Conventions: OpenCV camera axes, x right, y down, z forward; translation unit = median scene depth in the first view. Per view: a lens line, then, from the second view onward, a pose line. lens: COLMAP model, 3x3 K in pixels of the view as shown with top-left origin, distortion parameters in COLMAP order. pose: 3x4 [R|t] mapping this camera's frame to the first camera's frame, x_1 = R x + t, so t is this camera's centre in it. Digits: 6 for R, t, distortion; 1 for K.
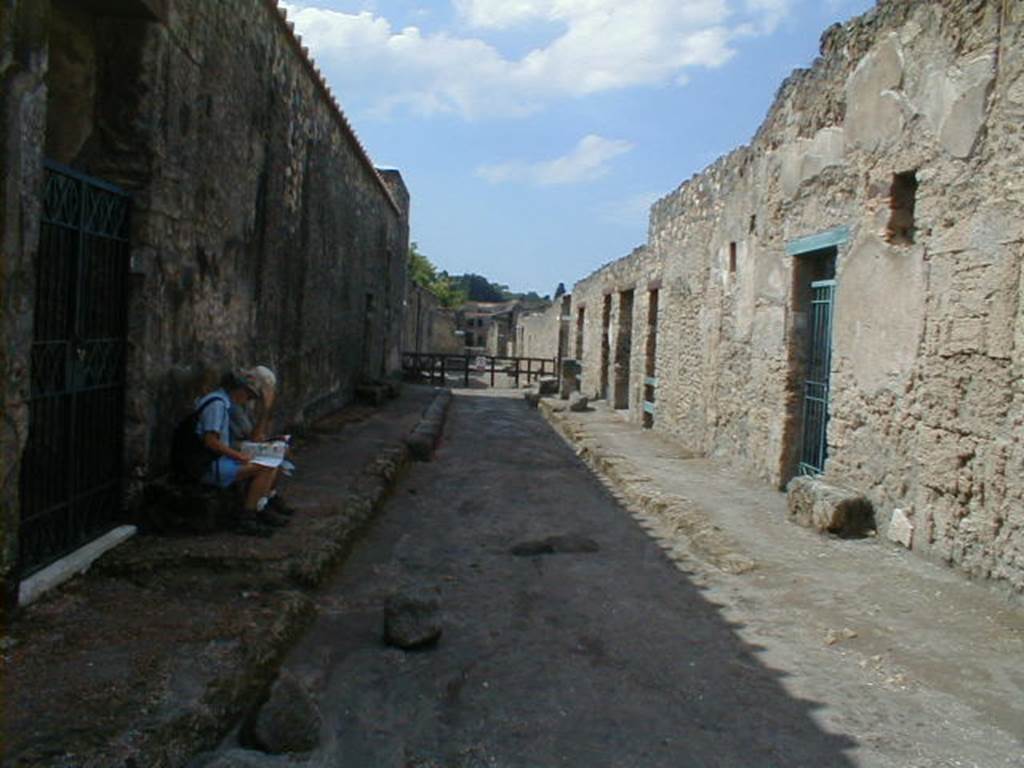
lens RADIAL K [[965.0, 0, 512.0], [0, 965.0, 384.0], [0, 0, 1]] dist [-0.064051, 0.007023]
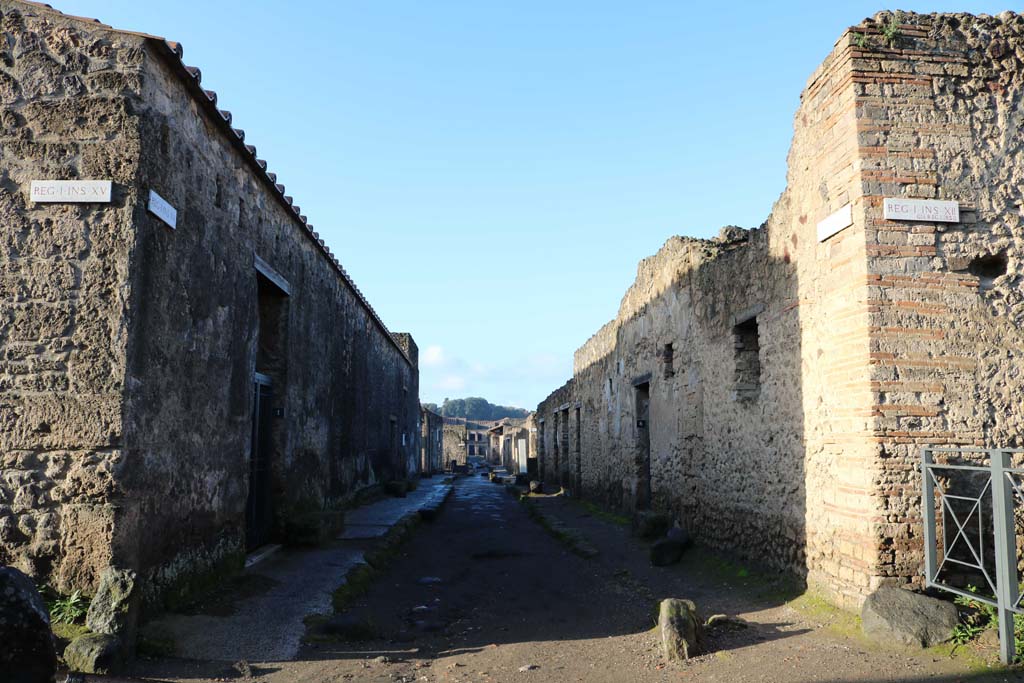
lens RADIAL K [[1168.4, 0, 512.0], [0, 1168.4, 341.5], [0, 0, 1]] dist [-0.104487, 0.004778]
pose [[0.997773, -0.054043, -0.039087, 0.145611], [0.047715, 0.987863, -0.147819, 0.080059], [0.046601, 0.145625, 0.988242, -1.022297]]
